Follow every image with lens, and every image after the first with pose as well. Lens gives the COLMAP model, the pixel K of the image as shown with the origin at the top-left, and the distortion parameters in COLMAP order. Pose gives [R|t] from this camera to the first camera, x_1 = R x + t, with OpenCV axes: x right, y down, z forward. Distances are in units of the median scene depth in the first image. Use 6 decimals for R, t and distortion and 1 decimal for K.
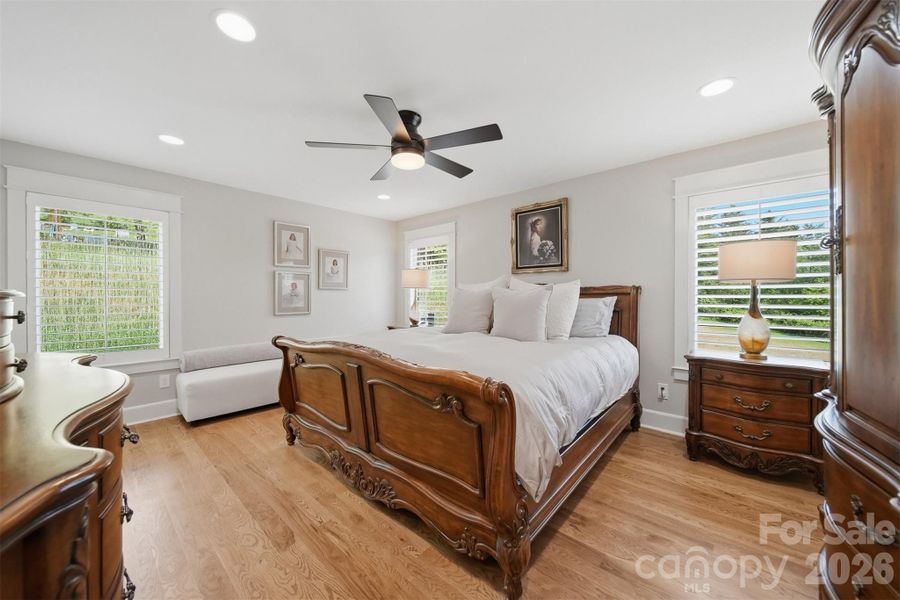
lens RADIAL K [[322.5, 0, 449.8], [0, 322.5, 299.0], [0, 0, 1]] dist [-0.000864, -0.001122]
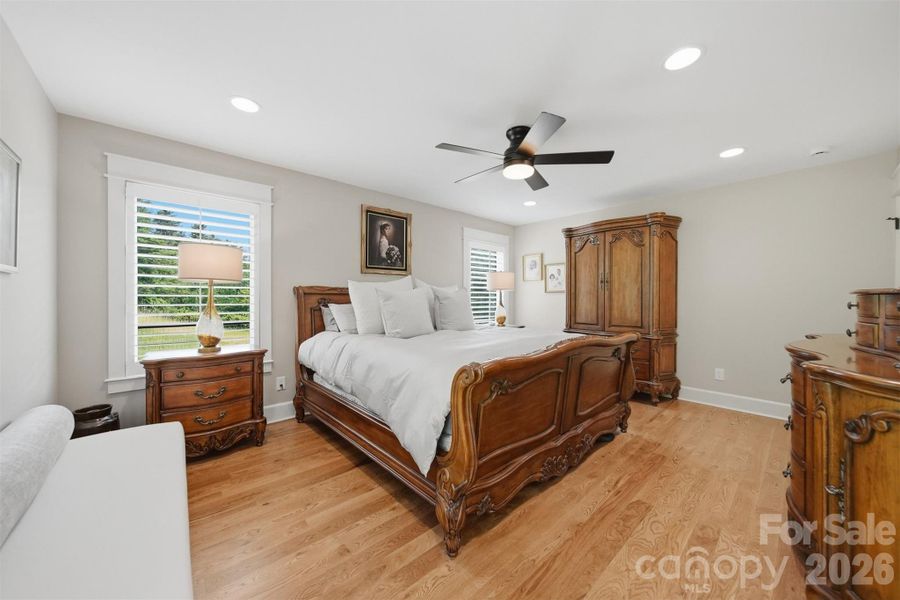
lens RADIAL K [[322.5, 0, 449.7], [0, 322.5, 296.2], [0, 0, 1]] dist [-0.000864, -0.001122]
pose [[0.115397, 0.001444, 0.993318, -0.733925], [0.002916, 0.999994, -0.001793, -0.006255], [-0.993315, 0.003104, 0.115393, 0.647681]]
